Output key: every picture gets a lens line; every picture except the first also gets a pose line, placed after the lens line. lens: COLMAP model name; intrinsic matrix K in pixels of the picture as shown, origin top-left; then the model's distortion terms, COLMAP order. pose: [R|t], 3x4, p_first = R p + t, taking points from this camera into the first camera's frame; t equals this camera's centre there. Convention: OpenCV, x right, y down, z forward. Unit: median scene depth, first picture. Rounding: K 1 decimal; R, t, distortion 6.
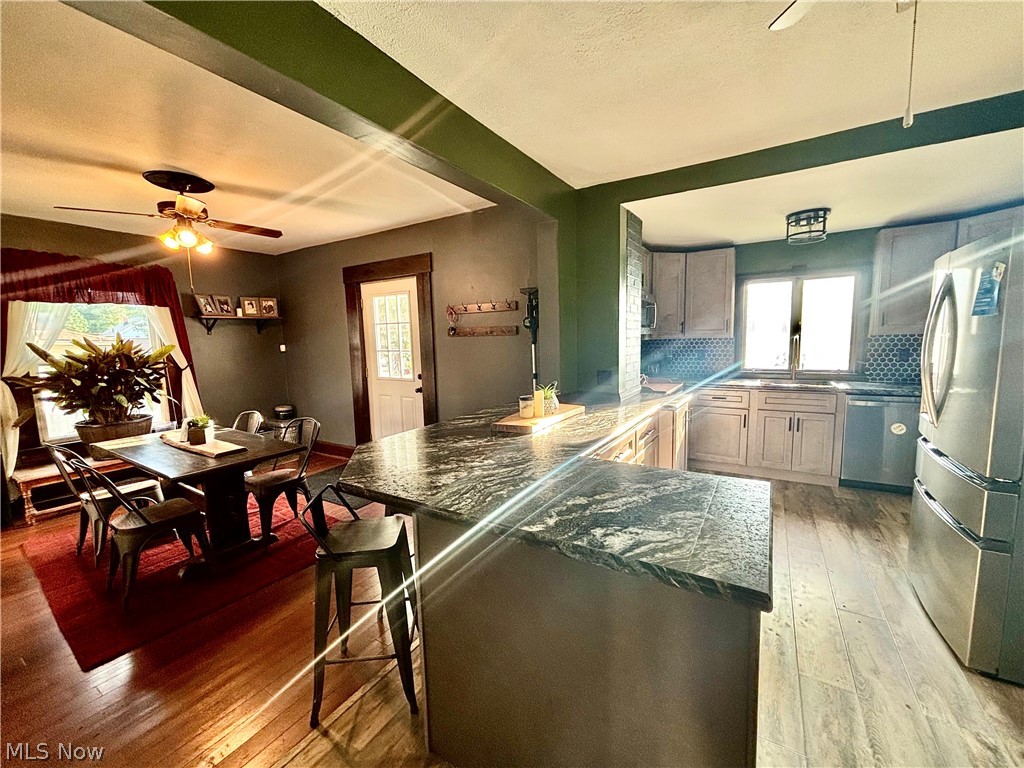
lens RADIAL K [[411.9, 0, 510.0], [0, 411.9, 382.0], [0, 0, 1]] dist [-0.002427, -0.000275]
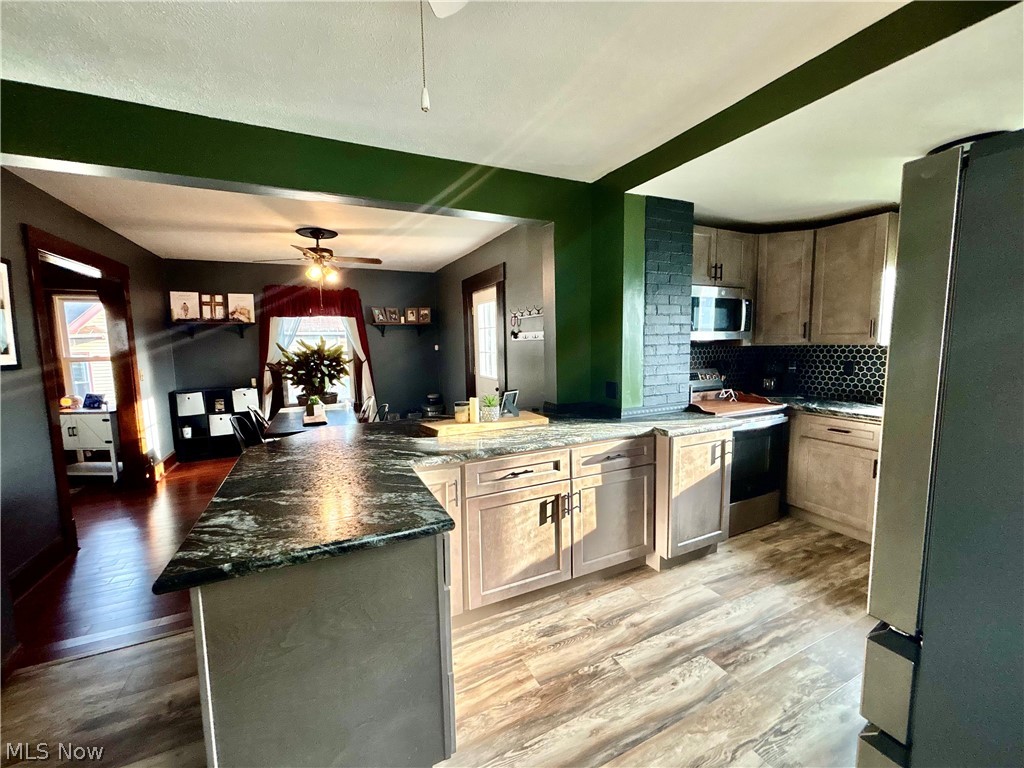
lens RADIAL K [[408.8, 0, 510.1], [0, 408.8, 383.8], [0, 0, 1]] dist [0.000749, 0.000132]
pose [[0.846783, 0.064515, -0.528012, 0.475577], [-0.059105, 0.997883, 0.027139, -0.032057], [0.528645, 0.008227, 0.848803, 0.121330]]
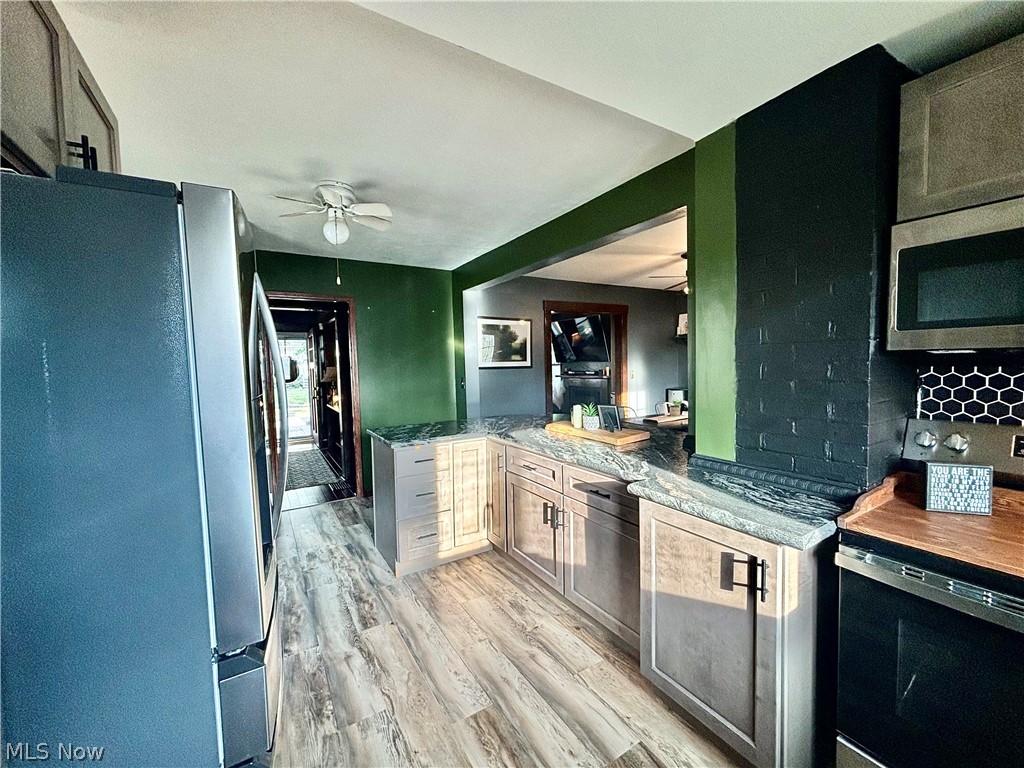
lens RADIAL K [[411.9, 0, 510.0], [0, 411.9, 382.0], [0, 0, 1]] dist [-0.002427, -0.000275]
pose [[-0.442222, 0.080792, -0.893259, 0.833035], [-0.057977, 0.991277, 0.118360, -0.119381], [0.895030, 0.104129, -0.433680, 0.917409]]
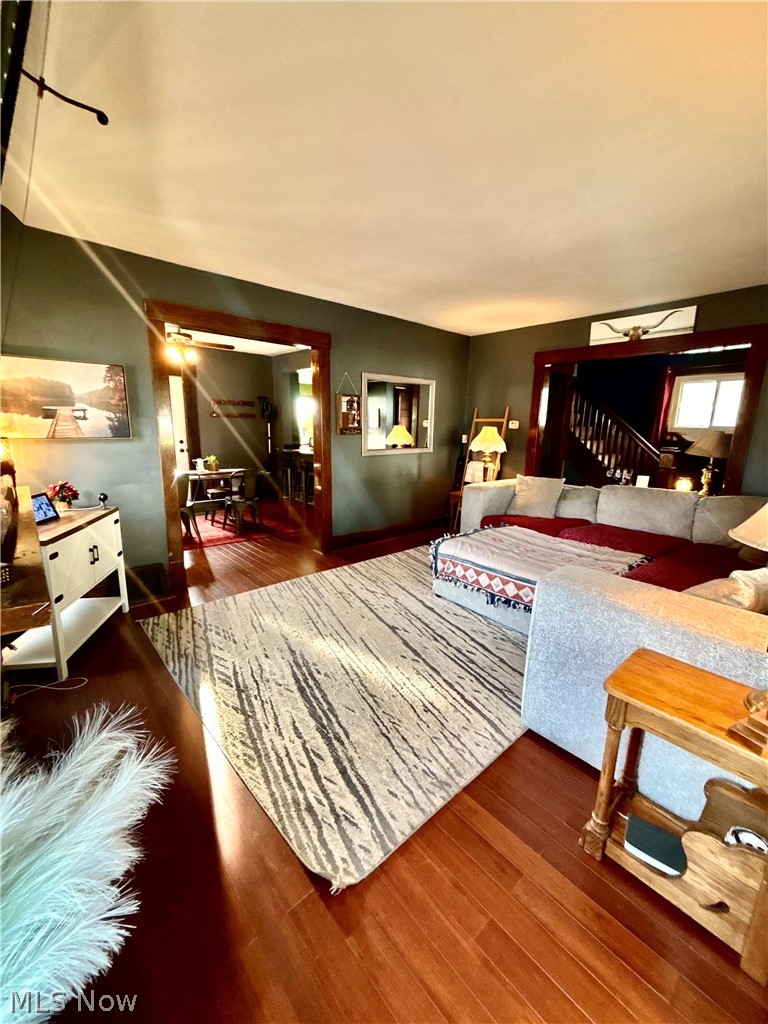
lens RADIAL K [[408.8, 0, 391.4], [0, 408.8, 513.2], [0, 0, 1]] dist [0.000749, 0.000132]
pose [[0.273196, -0.175041, 0.945899, -1.940342], [0.074719, 0.984196, 0.160547, 0.081969], [-0.959052, 0.026816, 0.281957, -0.254985]]
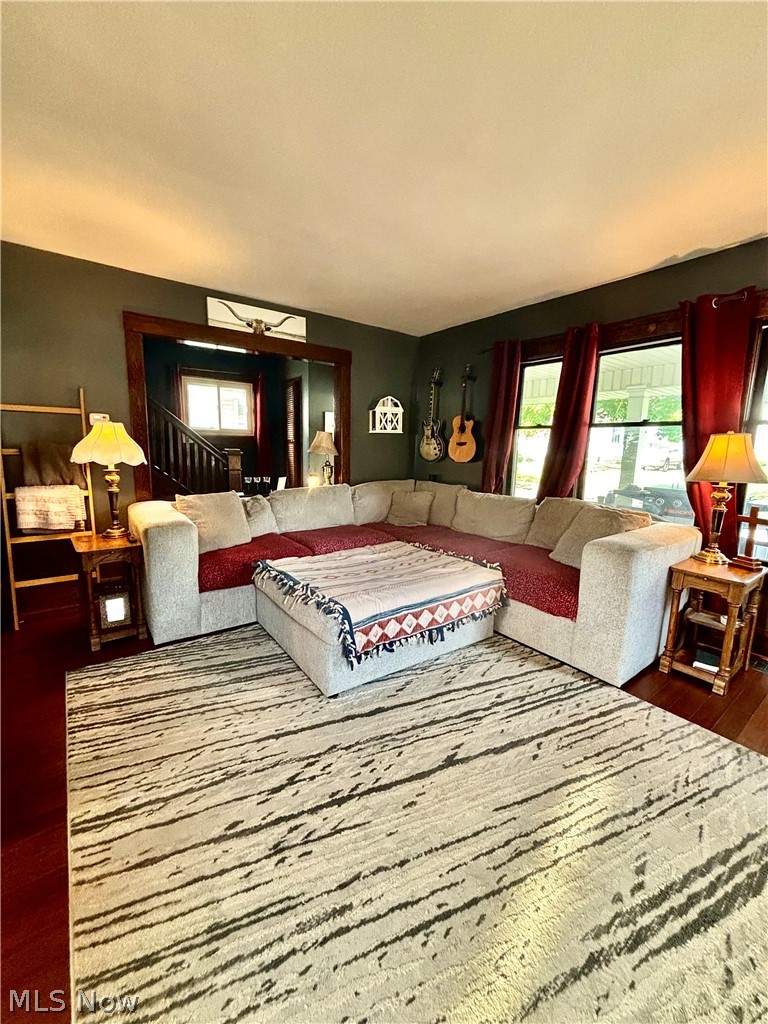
lens RADIAL K [[411.9, 0, 385.9], [0, 411.9, 508.3], [0, 0, 1]] dist [-0.002427, -0.000275]
pose [[-0.937097, -0.048042, 0.345746, -1.258266], [0.038747, 0.970047, 0.239809, 0.033681], [-0.346911, 0.238121, -0.907167, 0.396762]]
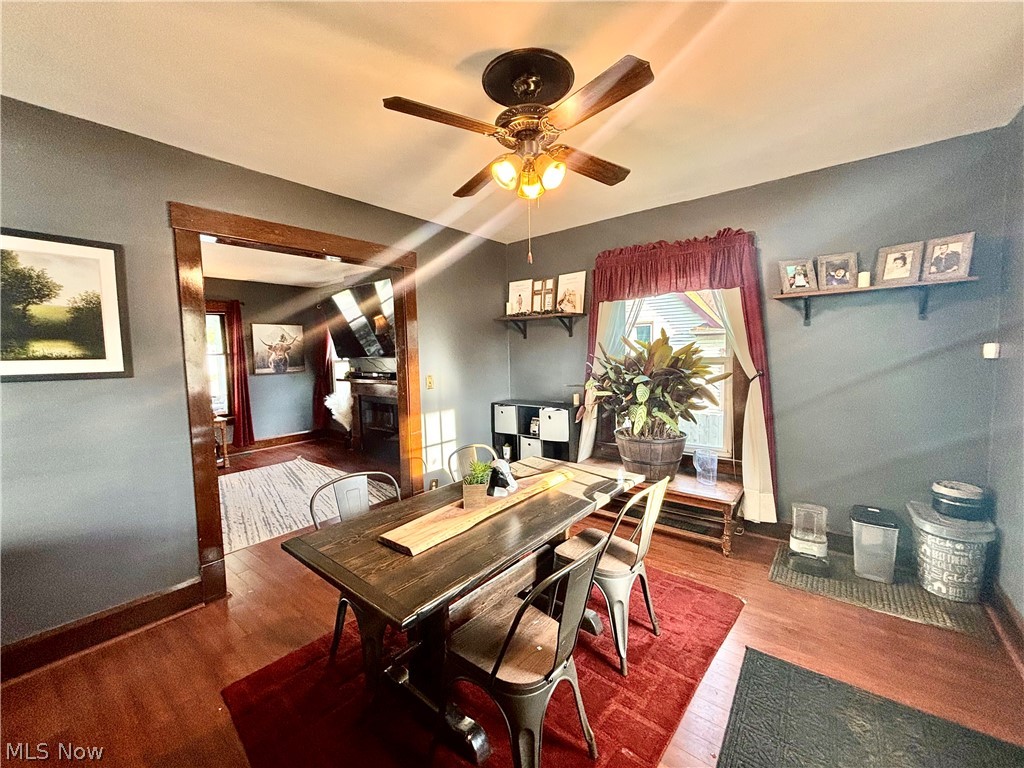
lens RADIAL K [[411.9, 0, 510.0], [0, 411.9, 382.0], [0, 0, 1]] dist [-0.002427, -0.000275]
pose [[-0.114932, 0.098111, -0.988516, -0.123822], [-0.080233, 0.990943, 0.107680, -0.090102], [0.990128, 0.091687, -0.106020, 0.911697]]
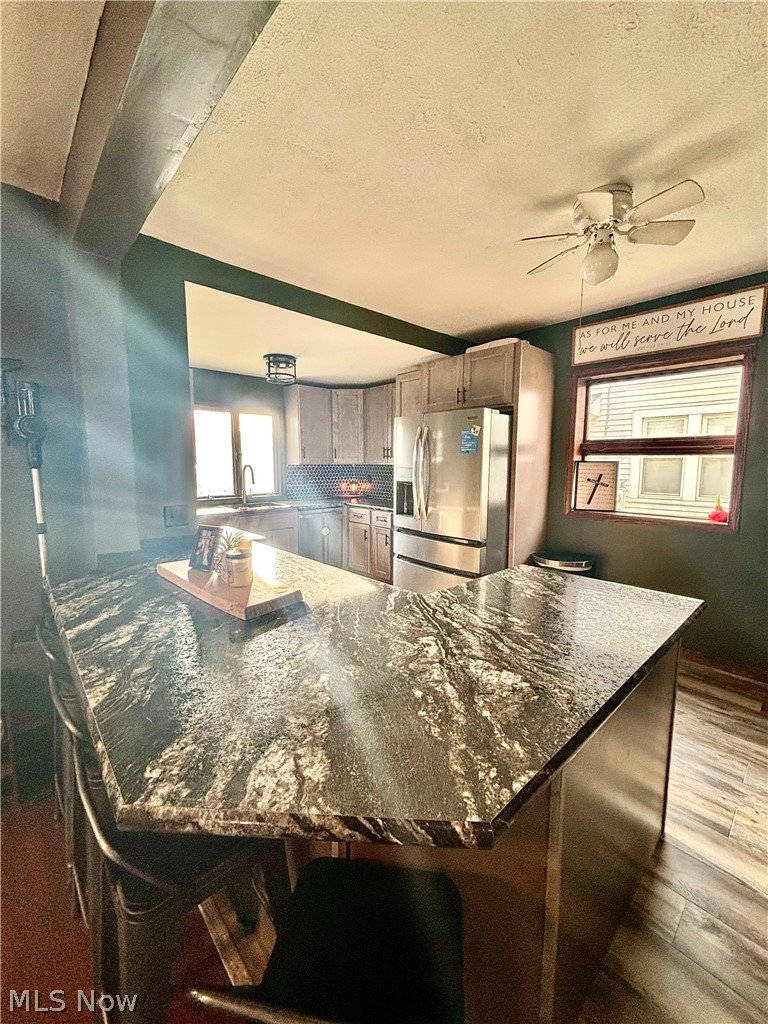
lens RADIAL K [[411.9, 0, 385.9], [0, 411.9, 508.3], [0, 0, 1]] dist [-0.002427, -0.000275]
pose [[0.260476, -0.083254, 0.961884, -0.333252], [0.091723, 0.993903, 0.061187, -0.031520], [-0.961113, 0.072290, 0.266524, 0.419767]]
